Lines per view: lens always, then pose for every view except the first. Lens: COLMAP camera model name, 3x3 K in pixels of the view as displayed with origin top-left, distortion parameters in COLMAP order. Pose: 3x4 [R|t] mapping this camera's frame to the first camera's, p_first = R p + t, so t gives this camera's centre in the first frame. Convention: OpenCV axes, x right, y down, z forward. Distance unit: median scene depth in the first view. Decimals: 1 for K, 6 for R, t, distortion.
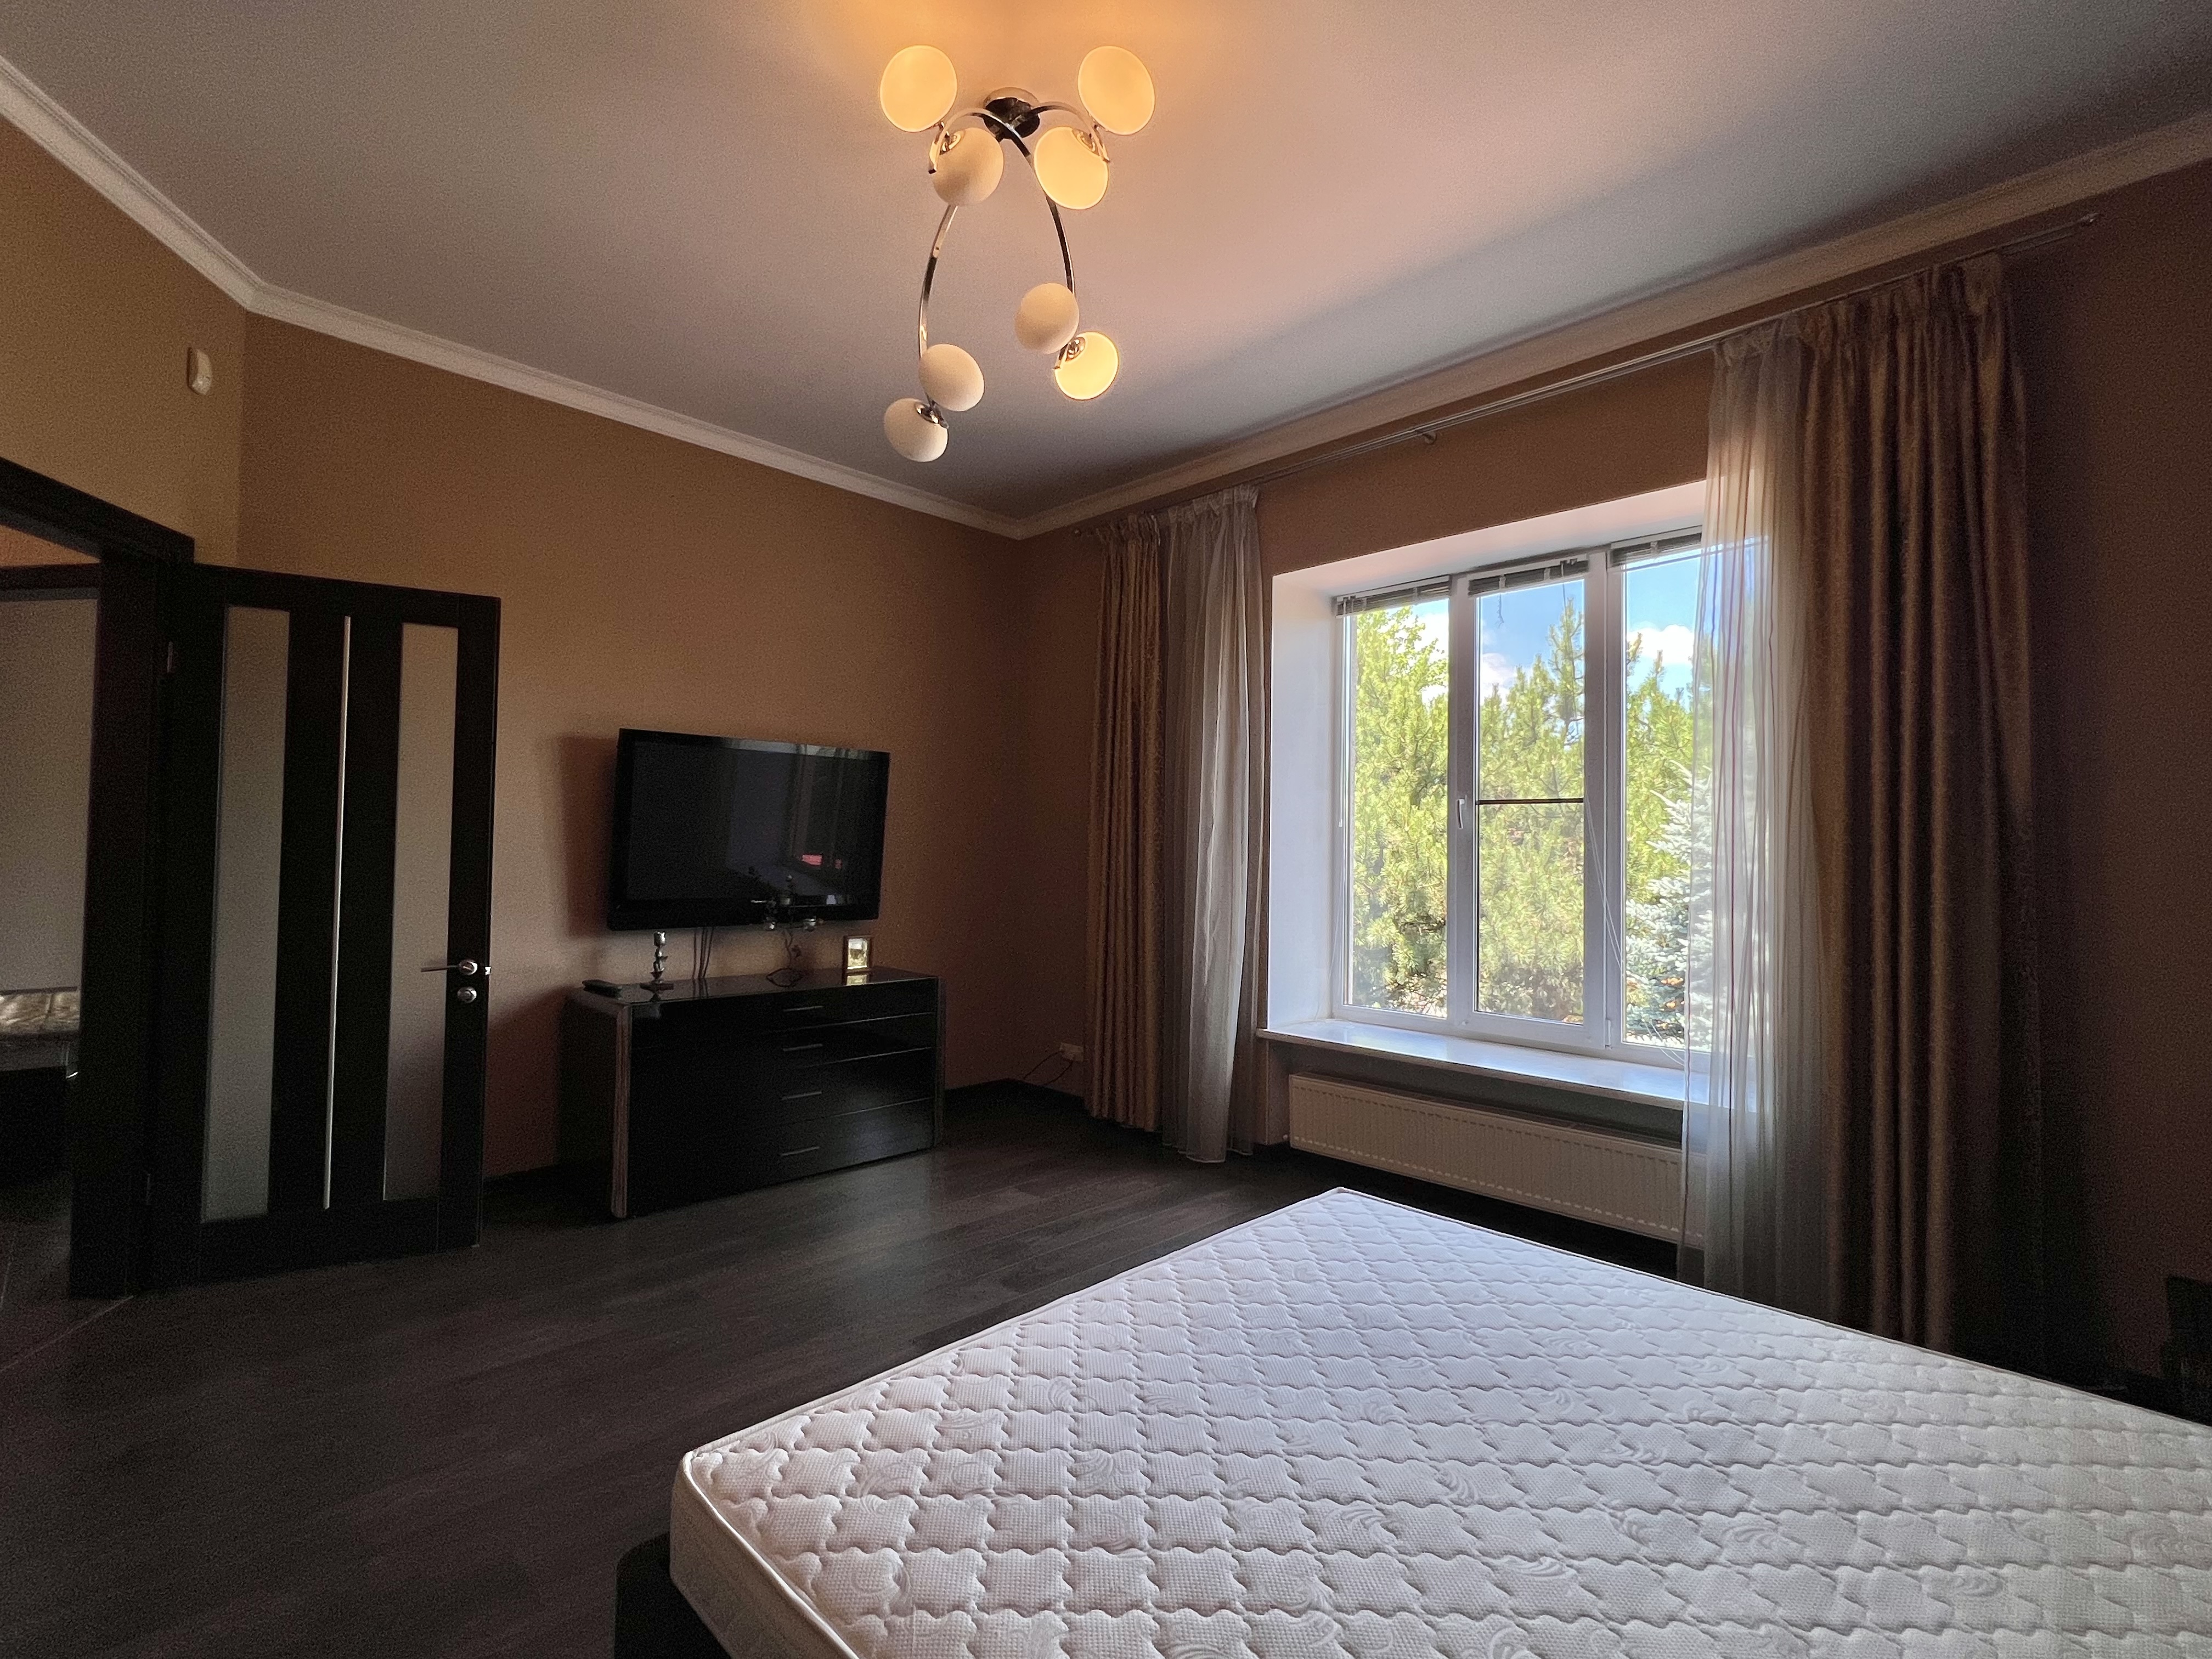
lens RADIAL K [[1027.2, 0, 1114.7], [0, 1027.2, 825.1], [0, 0, 1]] dist [-0.005666, -0.000767]
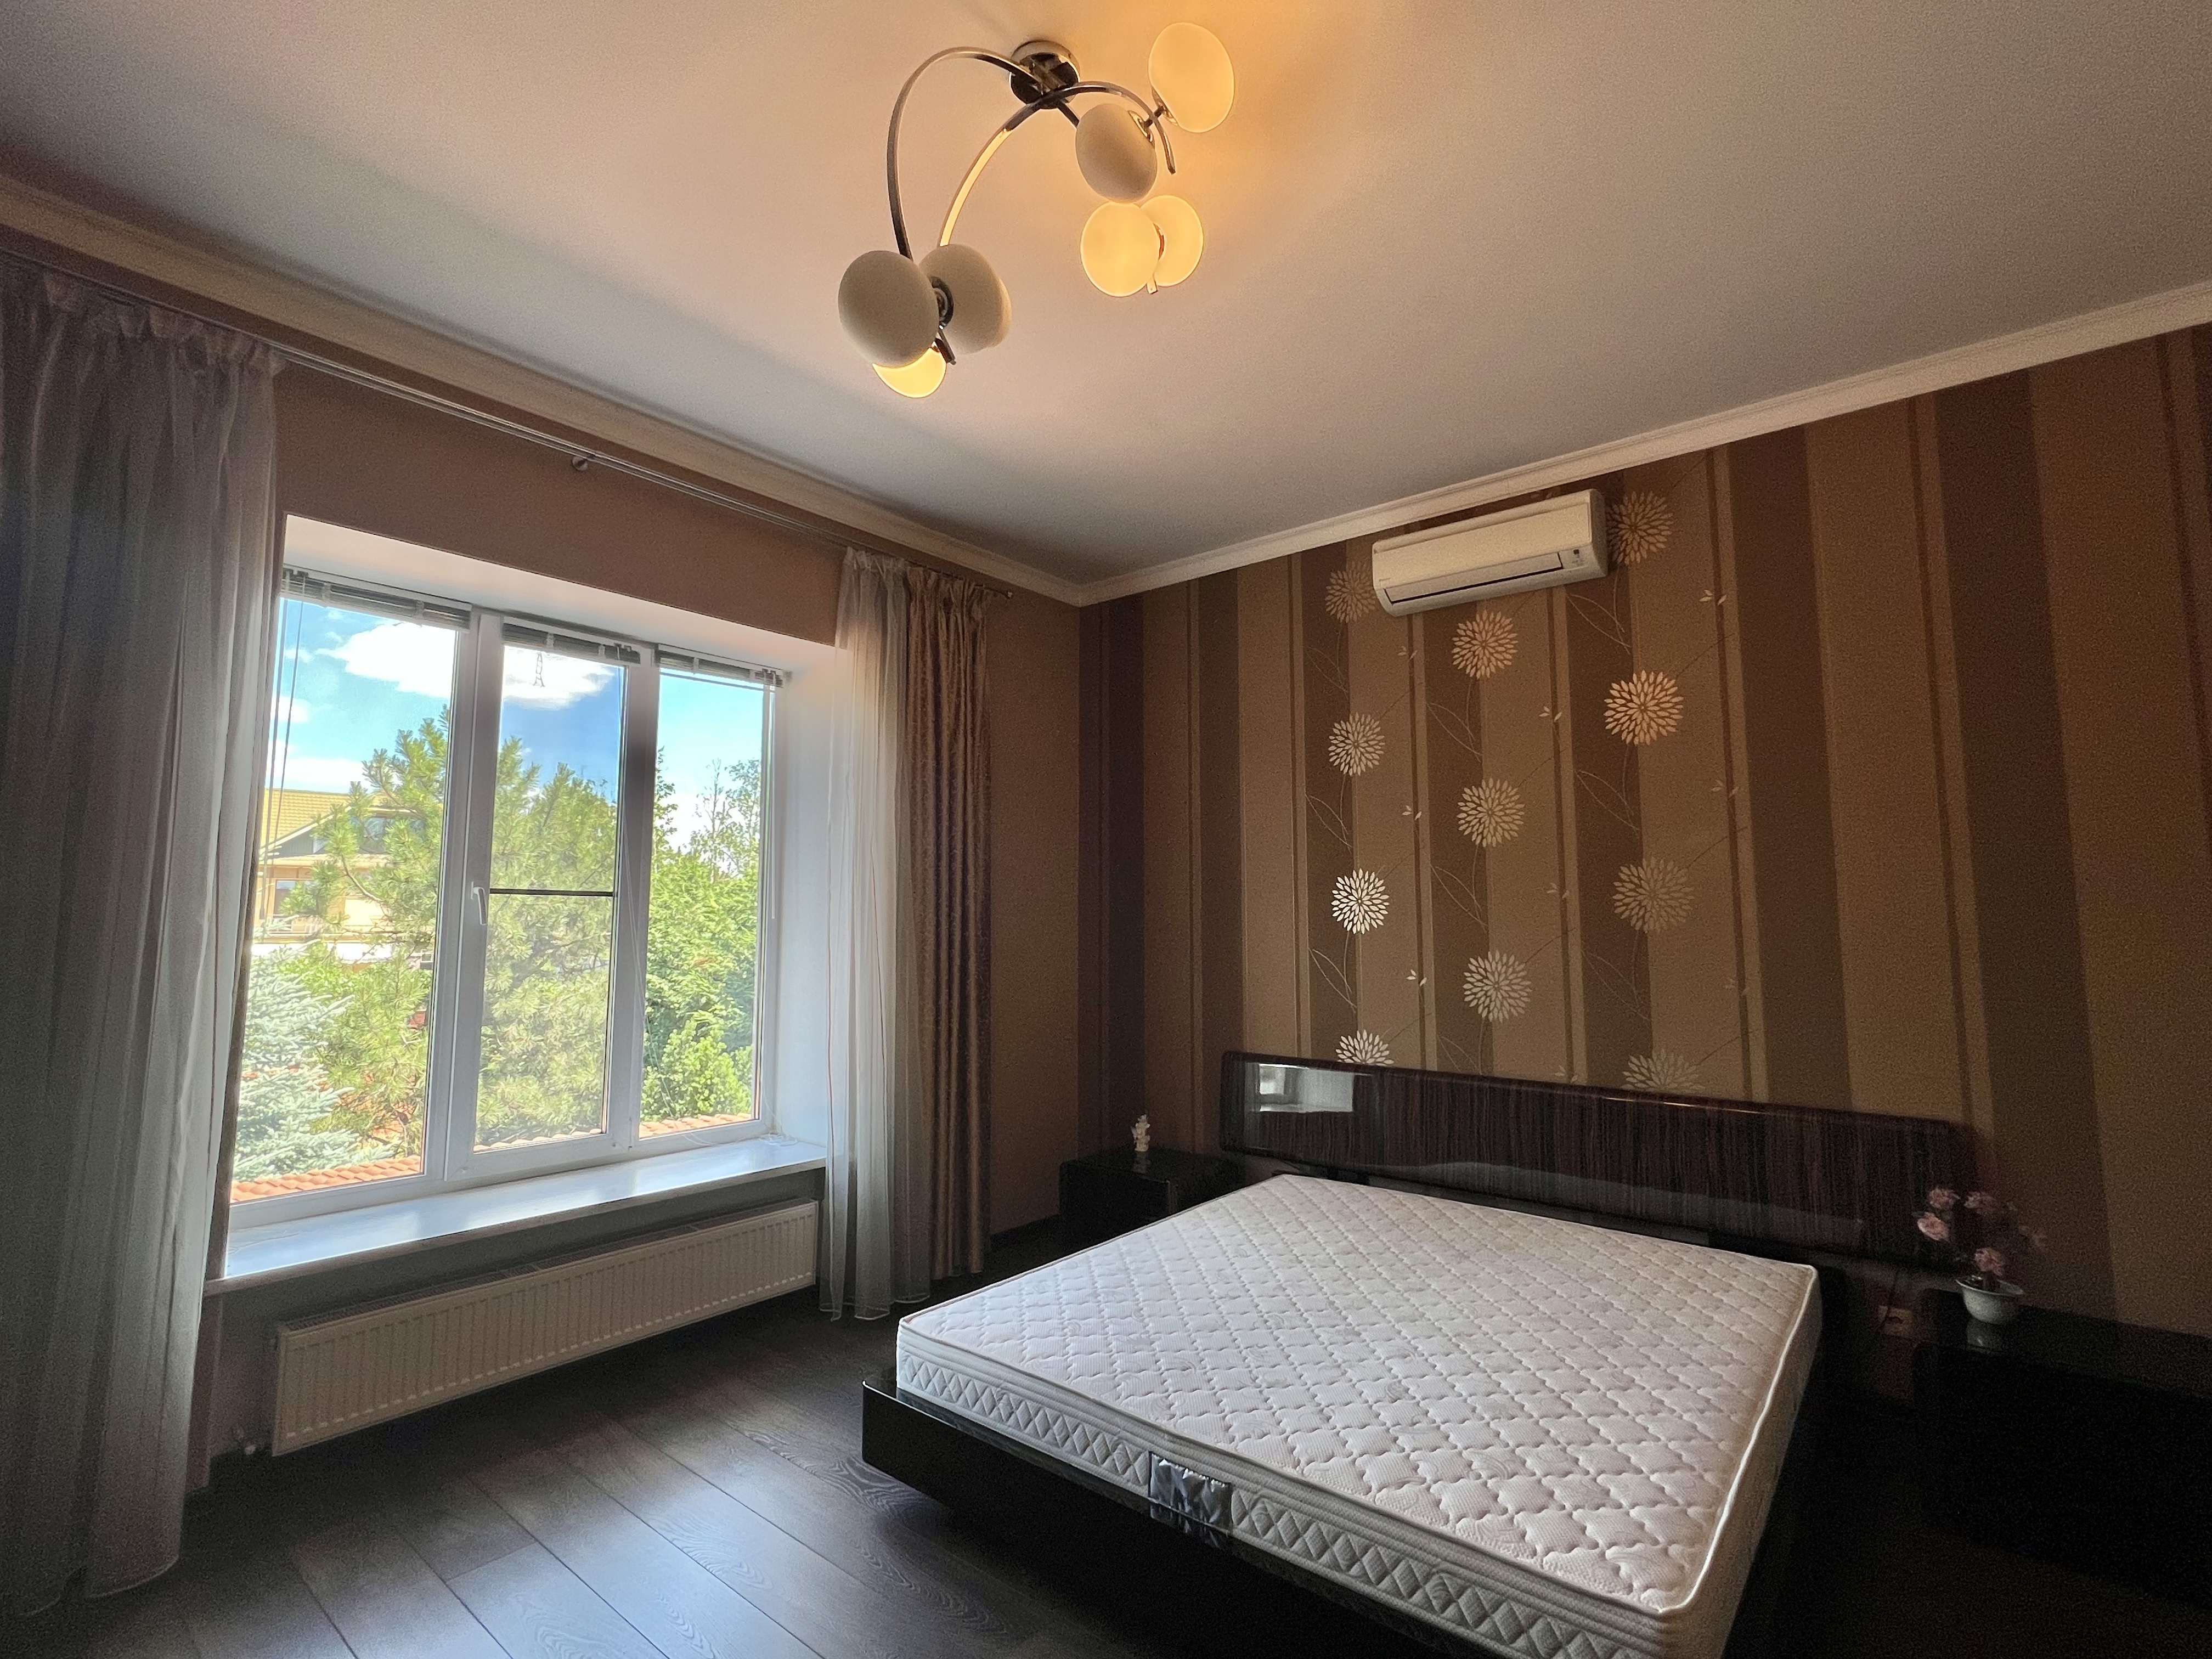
lens RADIAL K [[1027.2, 0, 1098.6], [0, 1027.2, 824.8], [0, 0, 1]] dist [-0.005666, -0.000767]
pose [[-0.092518, 0.084216, 0.992143, -0.552750], [-0.028234, 0.995794, -0.087159, -0.019235], [-0.995311, -0.036076, -0.089751, 0.649091]]
